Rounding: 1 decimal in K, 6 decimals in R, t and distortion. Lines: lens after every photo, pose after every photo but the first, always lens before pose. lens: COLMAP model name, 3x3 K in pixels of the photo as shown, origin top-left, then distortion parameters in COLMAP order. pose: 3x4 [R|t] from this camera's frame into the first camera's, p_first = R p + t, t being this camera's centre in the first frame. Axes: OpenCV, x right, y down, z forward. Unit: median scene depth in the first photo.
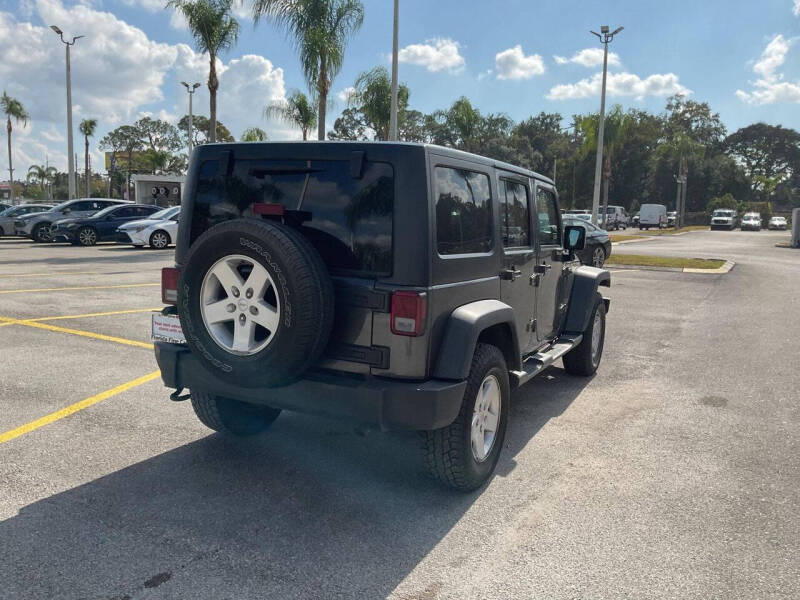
lens RADIAL K [[661.3, 0, 400.0], [0, 661.3, 300.0], [0, 0, 1]] dist [0.052107, -0.102260]
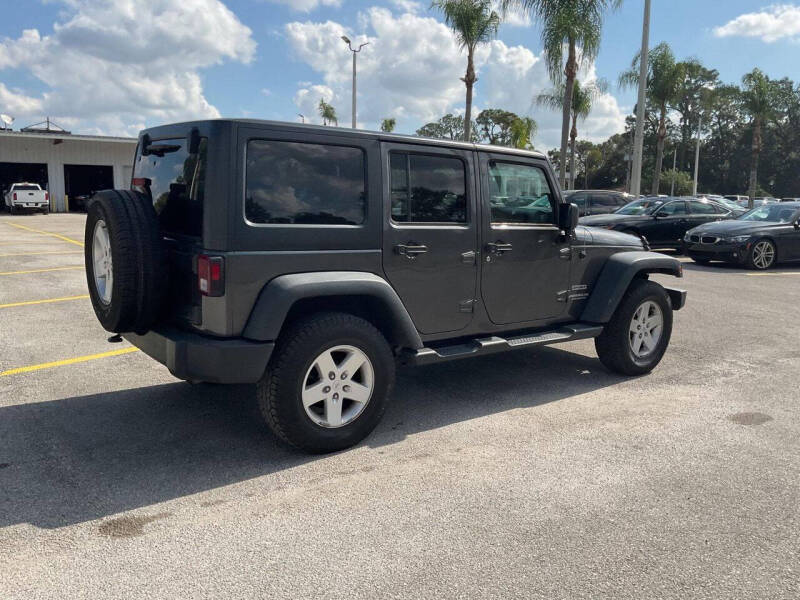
lens RADIAL K [[661.3, 0, 400.0], [0, 661.3, 300.0], [0, 0, 1]] dist [0.052107, -0.102260]
pose [[0.904980, 0.060097, -0.421189, 0.469503], [-0.054281, 0.998192, 0.025795, 0.009735], [0.421978, -0.000481, 0.906606, 0.082118]]
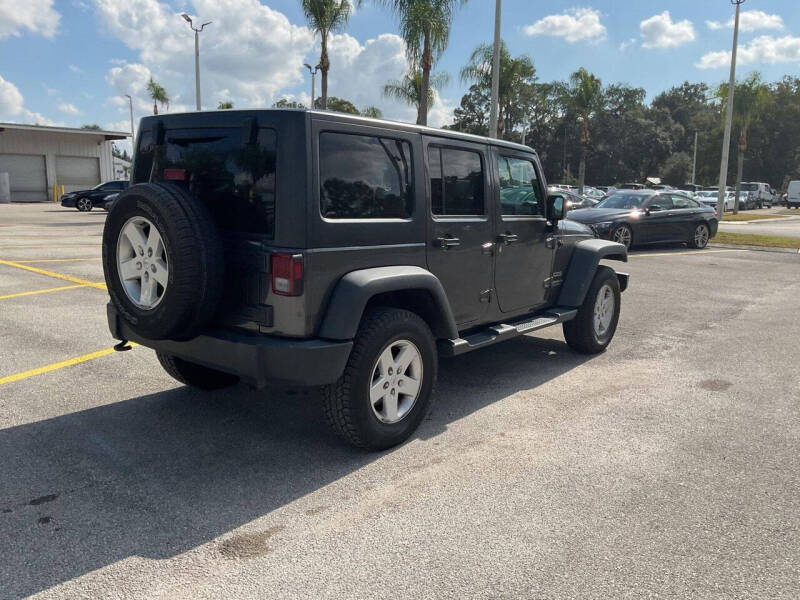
lens RADIAL K [[661.3, 0, 400.0], [0, 661.3, 300.0], [0, 0, 1]] dist [0.052107, -0.102260]
pose [[0.981624, 0.029761, -0.188492, 0.237071], [-0.023691, 0.999128, 0.034379, 0.012952], [0.189350, -0.029282, 0.981473, 0.002396]]
